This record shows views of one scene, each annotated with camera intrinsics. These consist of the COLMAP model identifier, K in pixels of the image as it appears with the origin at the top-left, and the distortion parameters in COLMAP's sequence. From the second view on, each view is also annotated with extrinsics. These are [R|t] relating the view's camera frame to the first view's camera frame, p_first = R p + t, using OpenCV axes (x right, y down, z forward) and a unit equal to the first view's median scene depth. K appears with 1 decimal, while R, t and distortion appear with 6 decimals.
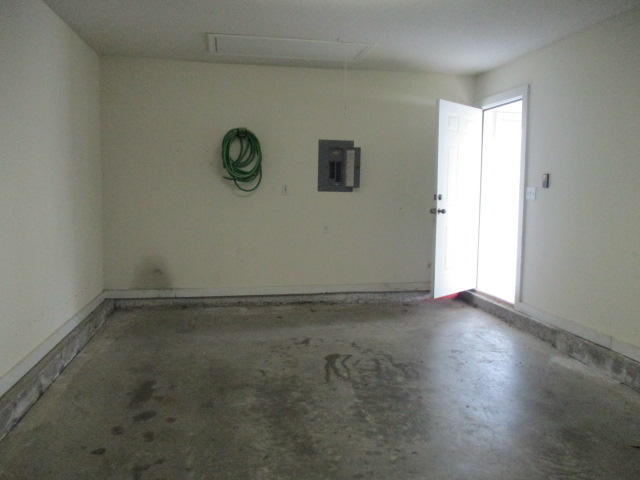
lens RADIAL K [[534.4, 0, 320.0], [0, 534.4, 240.0], [0, 0, 1]] dist [-0.010569, 0.017115]
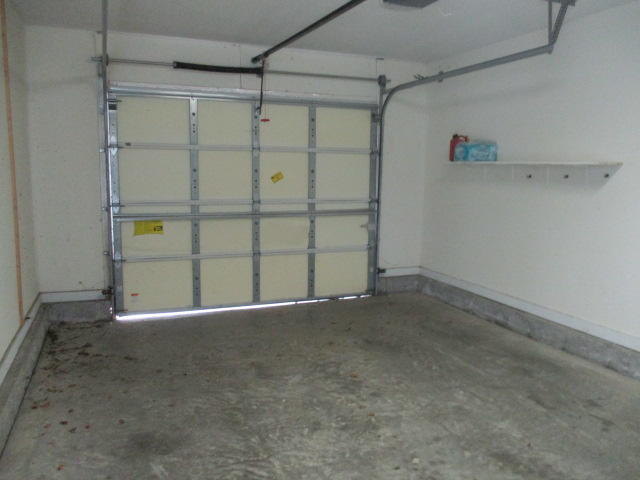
lens RADIAL K [[534.4, 0, 320.0], [0, 534.4, 240.0], [0, 0, 1]] dist [-0.010569, 0.017115]
pose [[-0.980852, -0.007564, -0.194608, 0.502941], [-0.050904, 0.974466, 0.218688, -0.190604], [0.187985, 0.224406, -0.956192, 1.811827]]
